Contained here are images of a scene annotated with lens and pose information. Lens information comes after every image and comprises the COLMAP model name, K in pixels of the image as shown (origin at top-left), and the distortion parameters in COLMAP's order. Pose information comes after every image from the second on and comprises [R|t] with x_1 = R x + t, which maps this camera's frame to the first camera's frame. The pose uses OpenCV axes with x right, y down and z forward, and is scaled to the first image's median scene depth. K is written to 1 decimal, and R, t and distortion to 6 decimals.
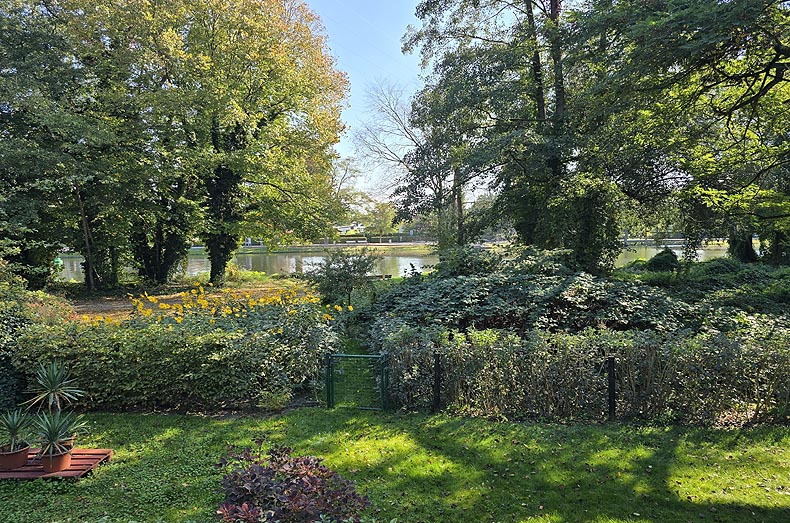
lens RADIAL K [[524.0, 0, 395.0], [0, 524.0, 261.5], [0, 0, 1]] dist [0.007057, 0.000620]
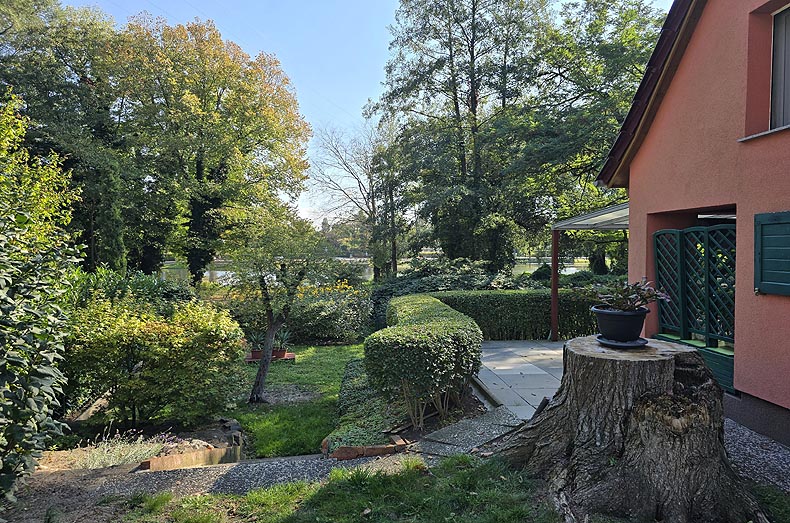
lens RADIAL K [[524.0, 0, 395.0], [0, 524.0, 261.5], [0, 0, 1]] dist [0.007057, 0.000620]
pose [[0.980981, 0.007781, 0.193948, -0.137964], [-0.001470, 0.999465, -0.032664, 0.016499], [-0.194099, 0.031758, 0.980468, -0.278942]]
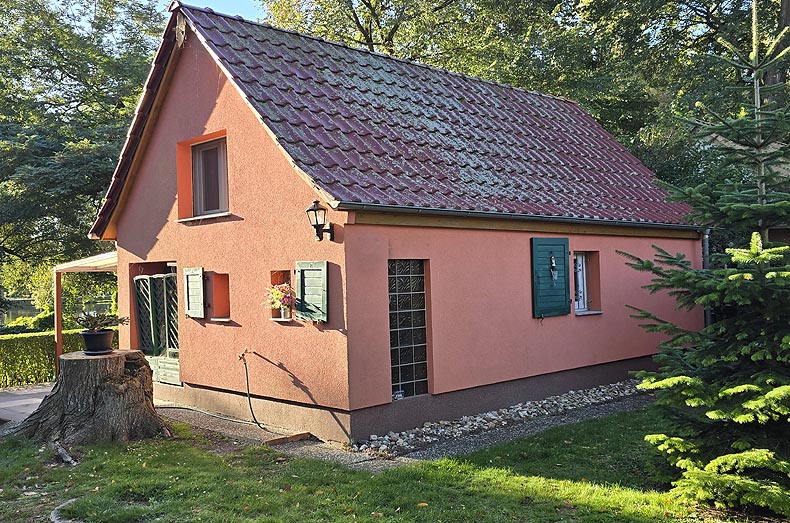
lens RADIAL K [[789.6, 0, 395.0], [0, 789.6, 261.5], [0, 0, 1]] dist [-0.002400, -0.002909]
pose [[0.629418, 0.009094, 0.777014, -0.302117], [0.052613, 0.997138, -0.054289, 0.024325], [-0.775284, 0.075052, 0.627138, -0.603042]]
